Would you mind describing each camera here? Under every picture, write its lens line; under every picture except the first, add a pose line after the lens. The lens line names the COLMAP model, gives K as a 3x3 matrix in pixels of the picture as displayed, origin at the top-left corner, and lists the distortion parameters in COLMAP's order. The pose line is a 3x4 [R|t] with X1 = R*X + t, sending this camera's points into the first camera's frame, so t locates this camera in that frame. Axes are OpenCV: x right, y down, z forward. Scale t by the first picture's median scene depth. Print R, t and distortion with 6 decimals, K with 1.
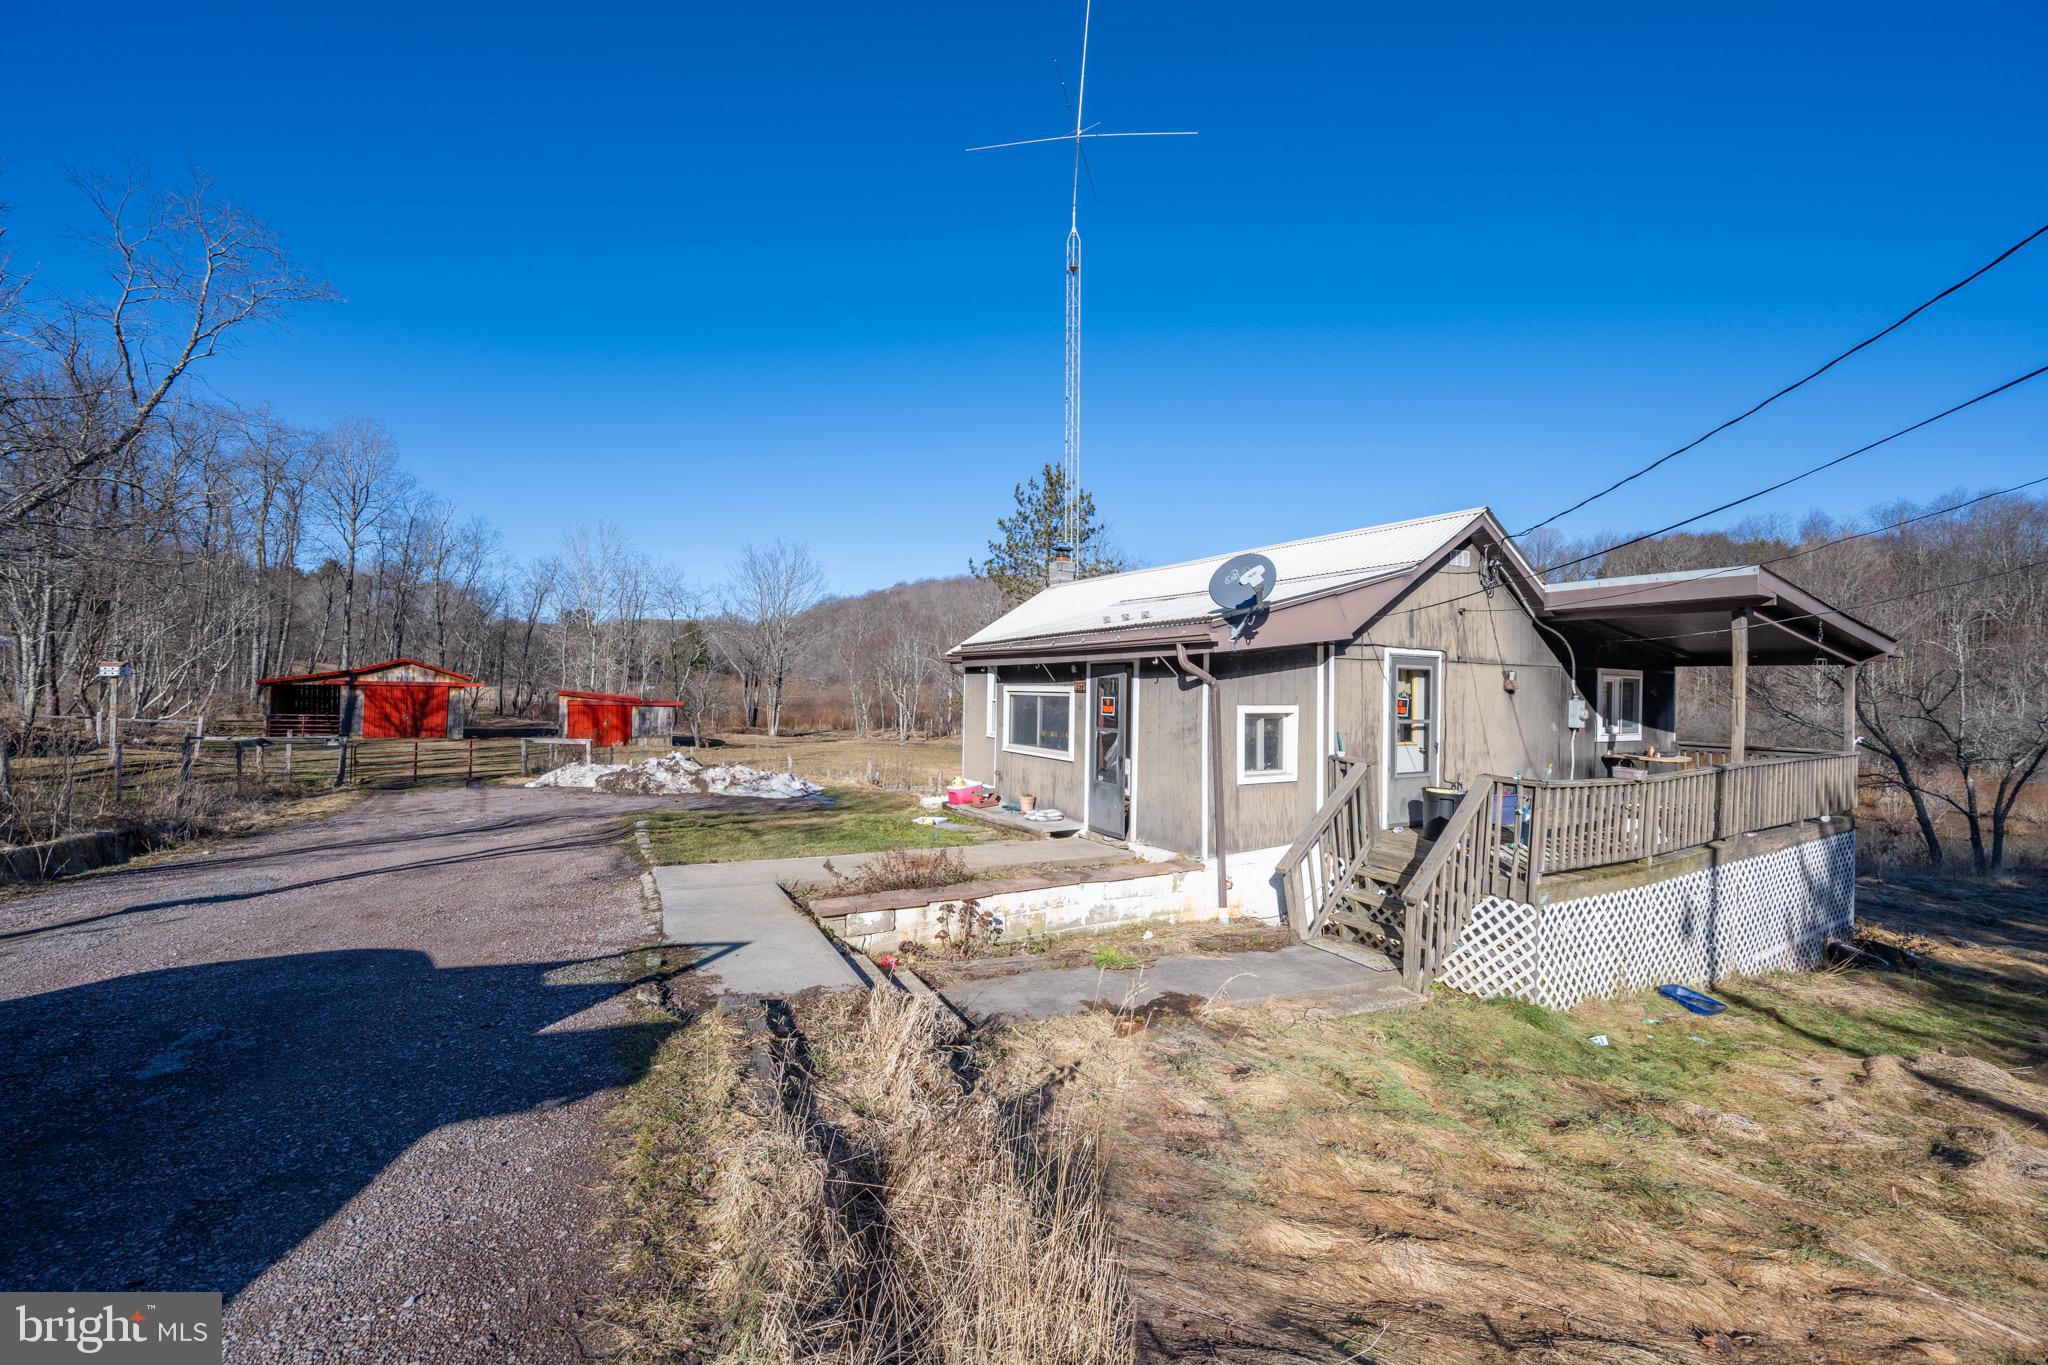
lens RADIAL K [[818.4, 0, 1017.8], [0, 818.4, 681.1], [0, 0, 1]] dist [-0.001792, -0.002600]
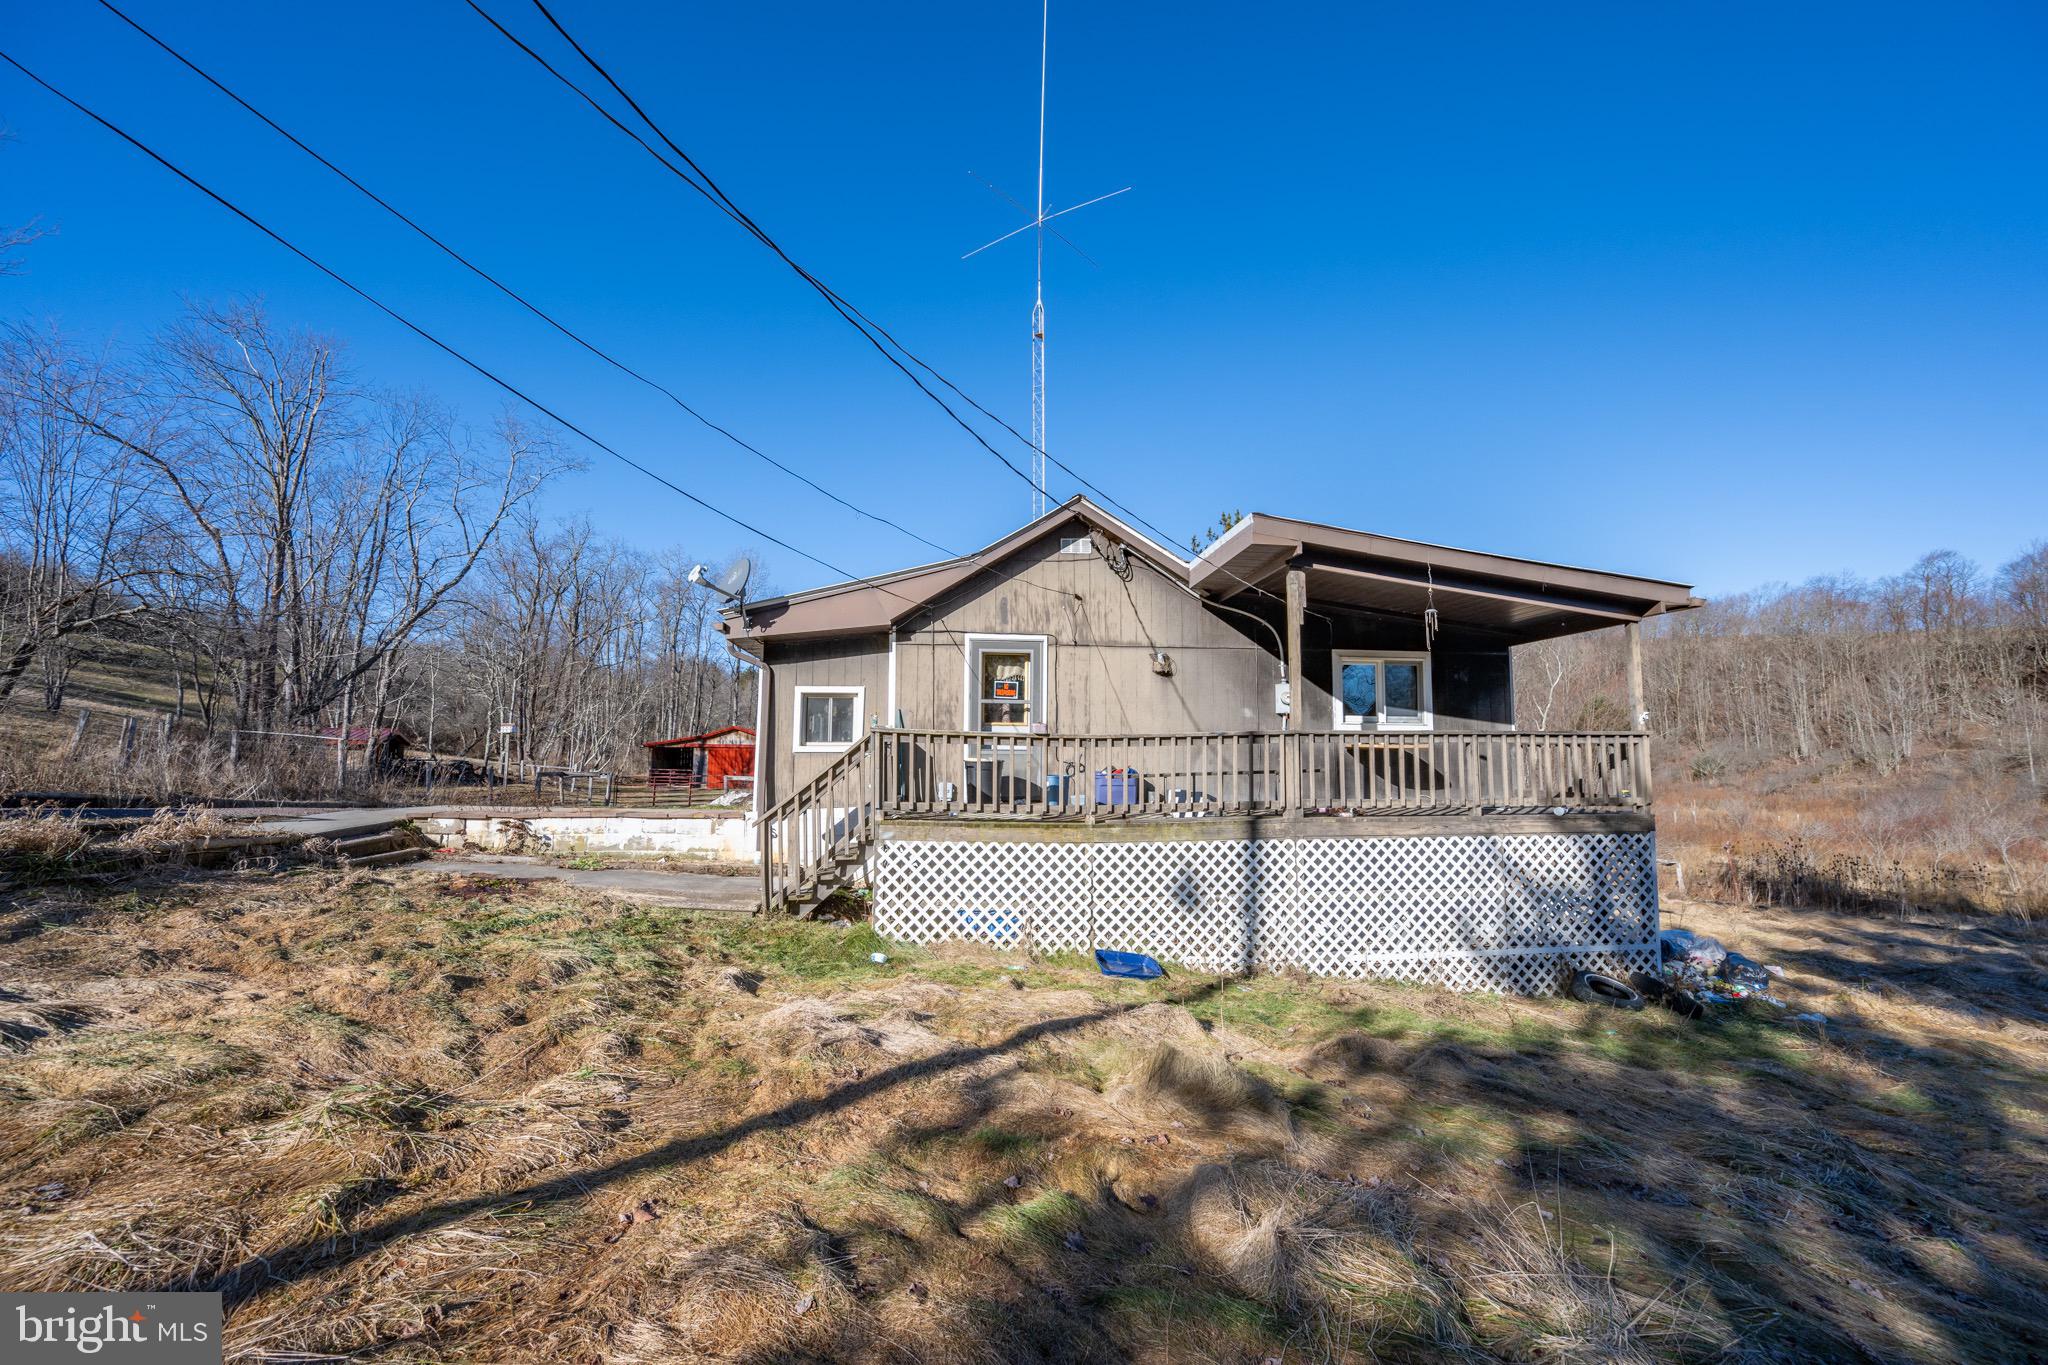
lens RADIAL K [[818.4, 0, 1023.3], [0, 818.4, 691.4], [0, 0, 1]] dist [-0.001792, -0.002600]
pose [[0.906064, -0.045017, -0.420739, 0.929131], [0.011777, 0.996622, -0.081273, 0.119495], [0.422977, 0.068684, 0.903534, 0.049518]]
